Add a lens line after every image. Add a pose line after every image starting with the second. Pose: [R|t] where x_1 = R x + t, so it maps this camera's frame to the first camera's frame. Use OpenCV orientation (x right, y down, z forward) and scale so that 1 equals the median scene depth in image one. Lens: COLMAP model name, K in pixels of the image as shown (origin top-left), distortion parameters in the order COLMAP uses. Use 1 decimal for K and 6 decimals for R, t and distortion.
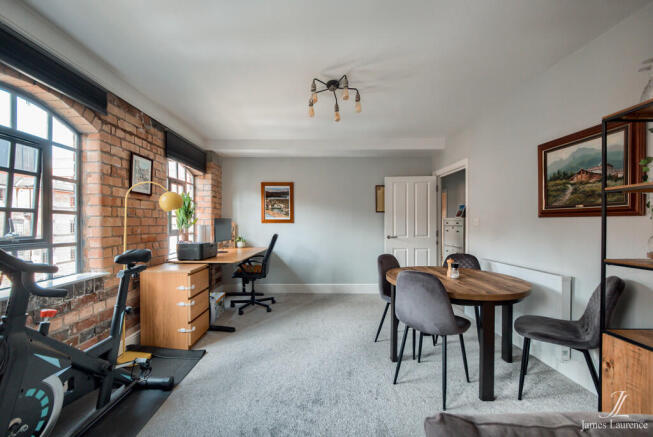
lens RADIAL K [[239.3, 0, 326.0], [0, 239.3, 227.2], [0, 0, 1]] dist [-0.003458, 0.000296]
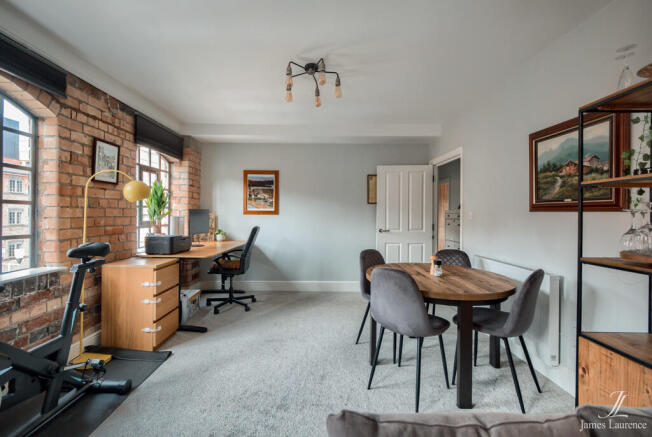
lens RADIAL K [[262.7, 0, 325.7], [0, 262.7, 217.1], [0, 0, 1]] dist [0.004302, 0.000208]
pose [[0.999965, 0.008362, -0.000292, 0.096667], [-0.008364, 0.999945, -0.006323, -0.006592], [0.000239, 0.006325, 0.999980, -0.027858]]
